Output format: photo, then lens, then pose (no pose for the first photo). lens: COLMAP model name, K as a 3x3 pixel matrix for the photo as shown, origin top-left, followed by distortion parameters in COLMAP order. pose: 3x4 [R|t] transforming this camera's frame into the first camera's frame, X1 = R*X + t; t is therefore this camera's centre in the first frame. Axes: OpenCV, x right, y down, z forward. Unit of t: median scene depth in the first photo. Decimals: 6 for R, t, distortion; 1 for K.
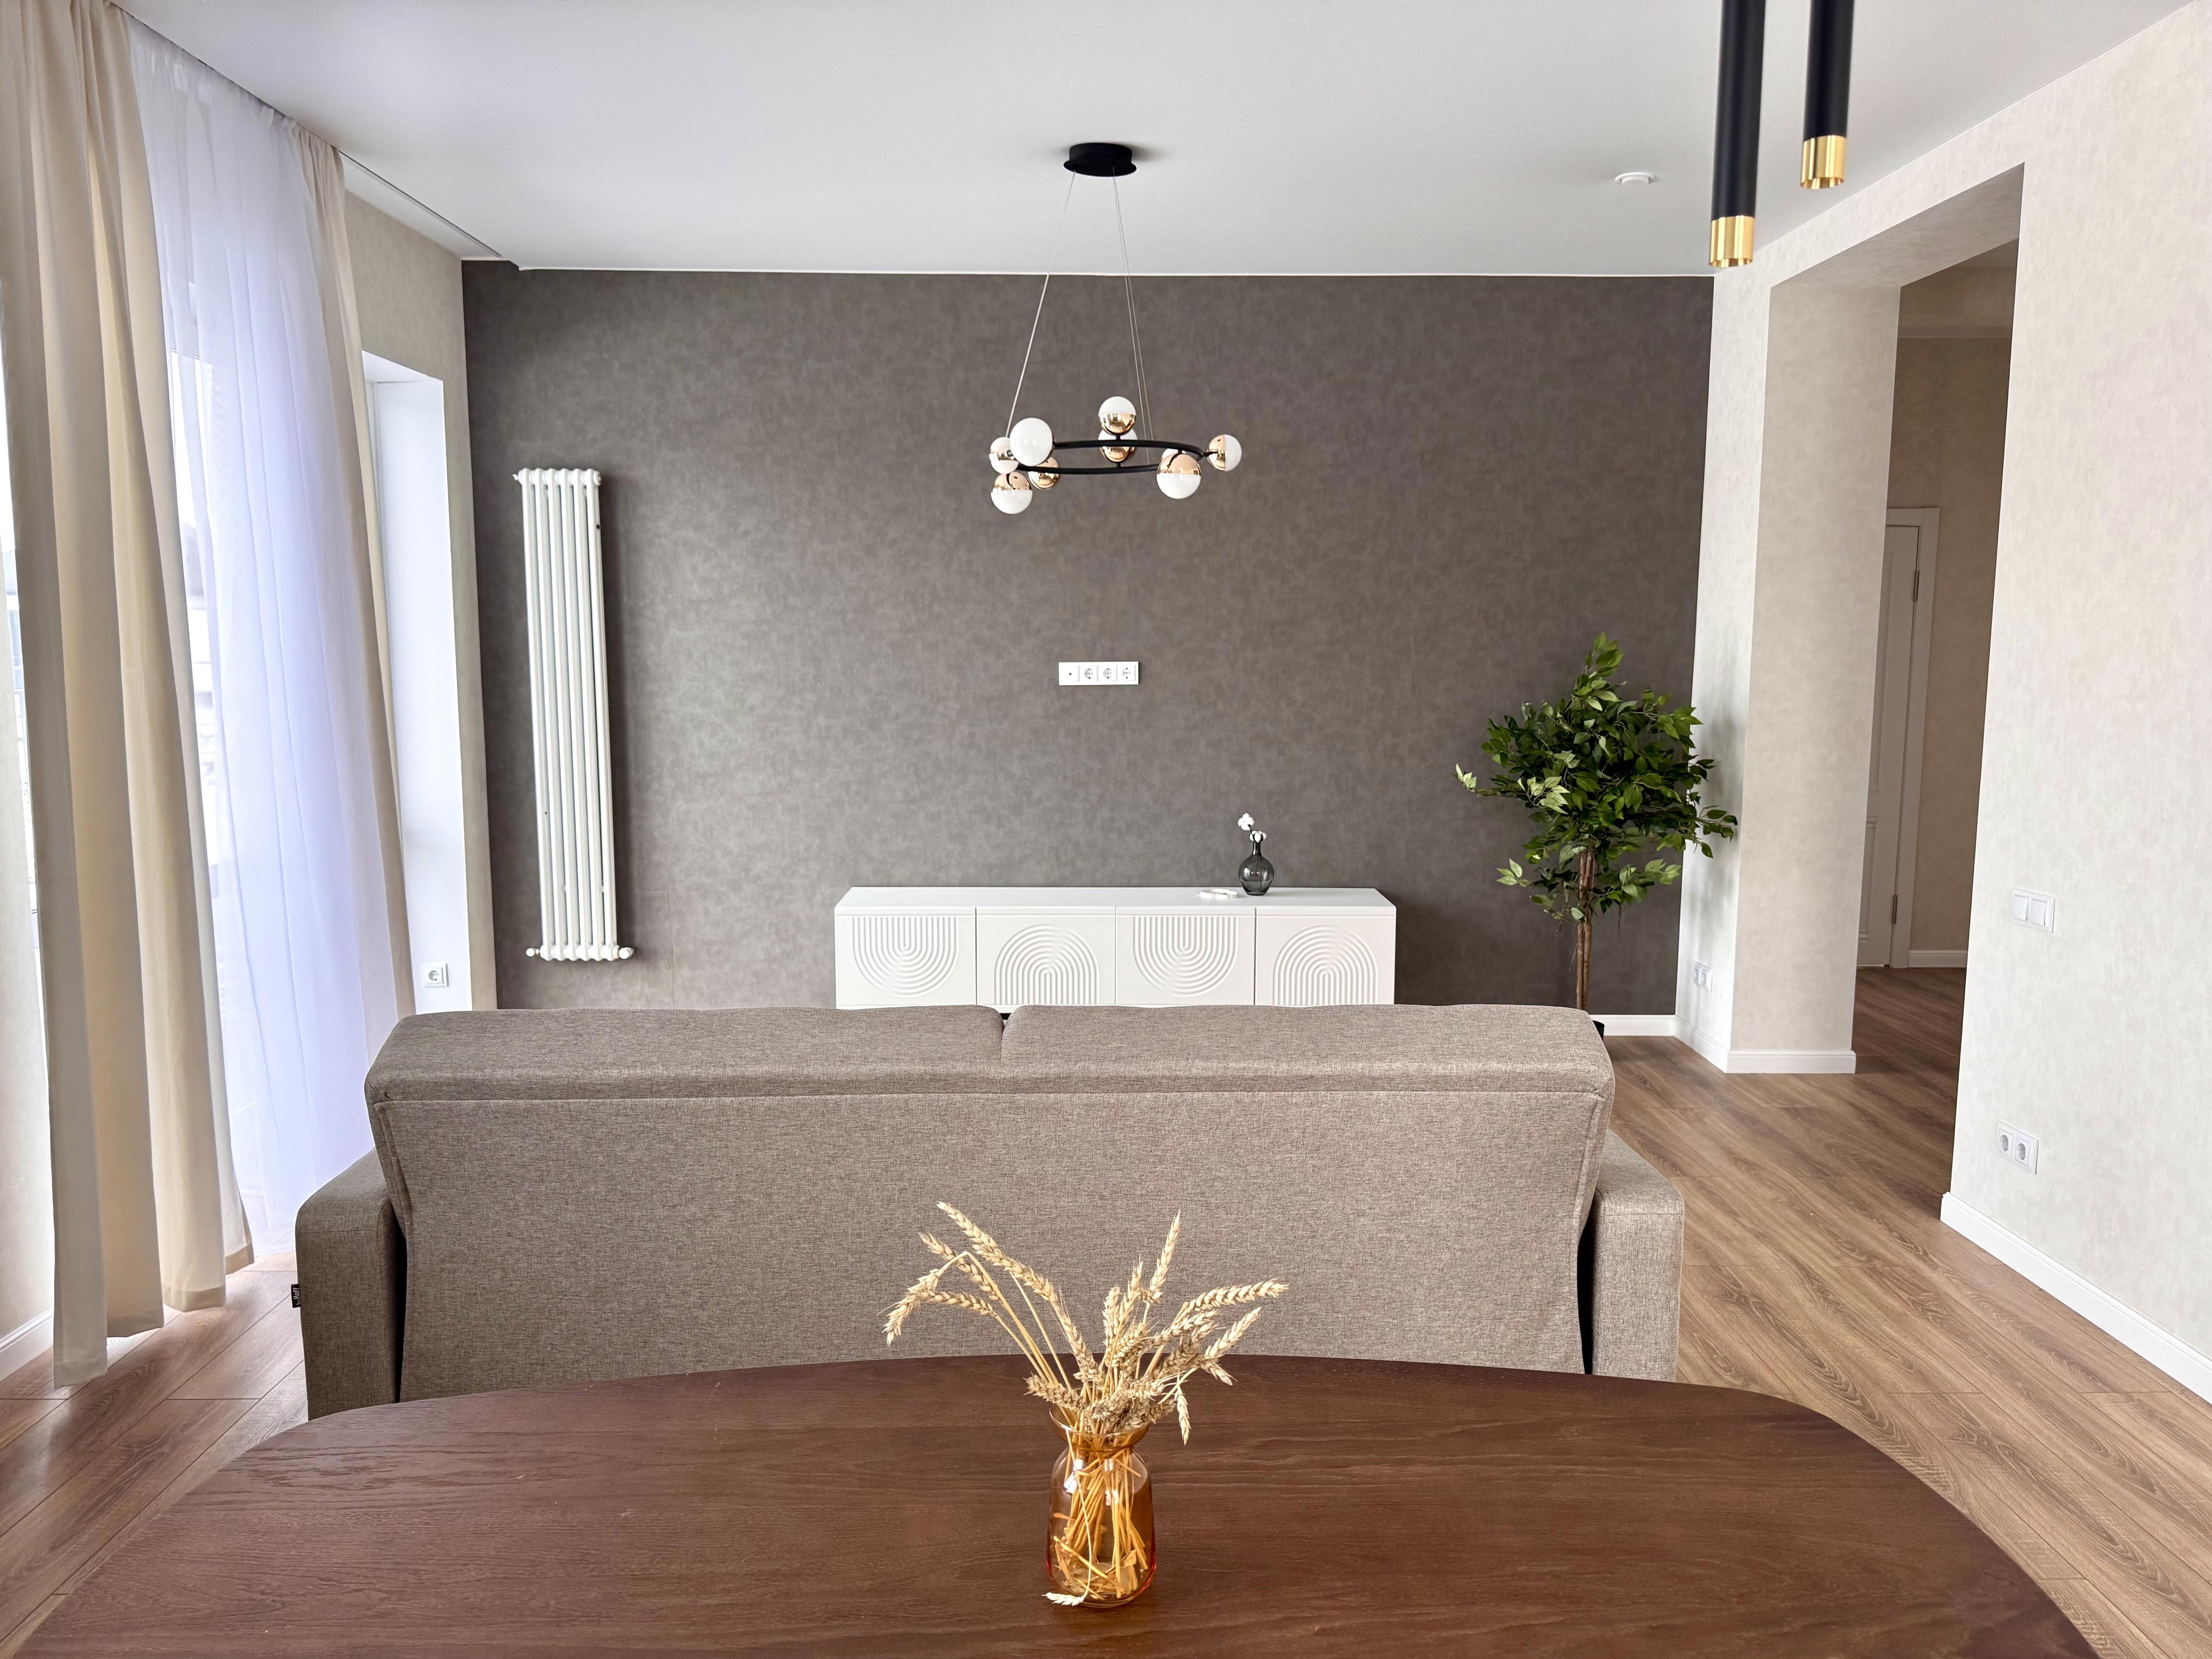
lens RADIAL K [[1634.1, 0, 1106.0], [0, 1634.1, 829.5], [0, 0, 1]] dist [0.009595, -0.001436]
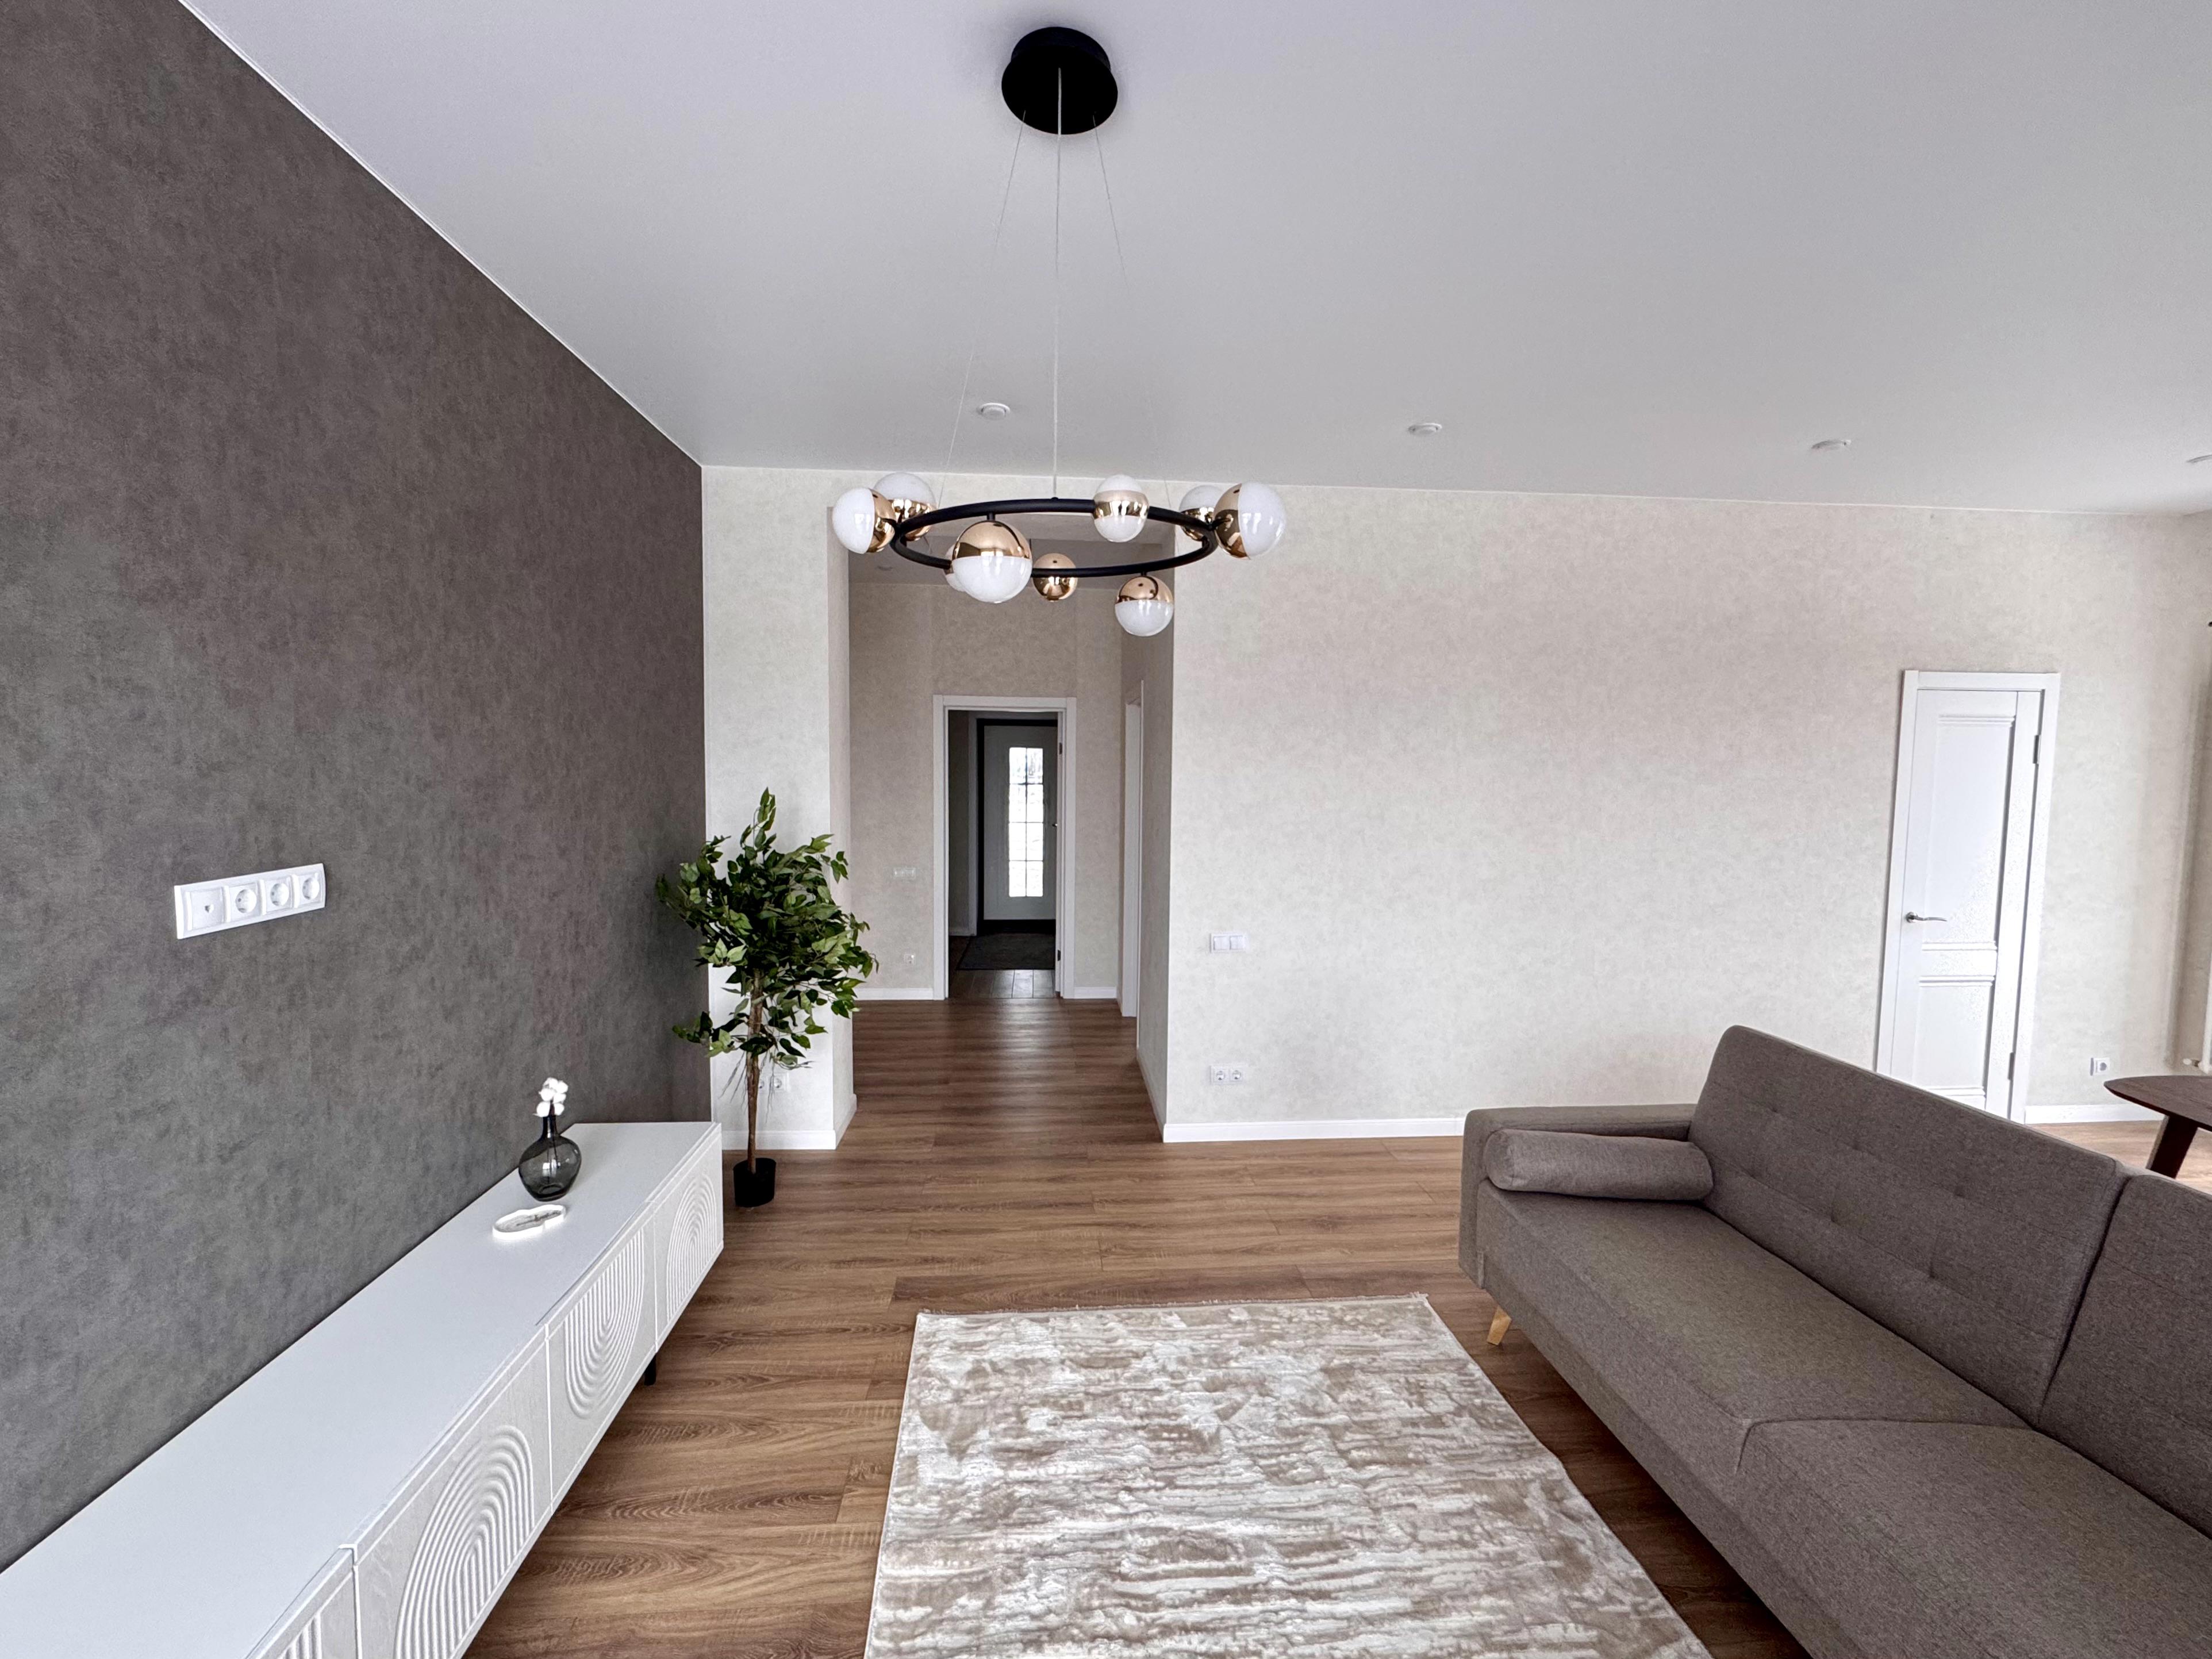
lens RADIAL K [[890.3, 0, 1106.0], [0, 890.3, 829.5], [0, 0, 1]] dist [-0.017026, -0.000021]
pose [[-0.068116, -0.062751, 0.995702, -0.363107], [0.108176, 0.991671, 0.069898, -0.145825], [-0.991795, 0.112473, -0.060760, 1.062963]]
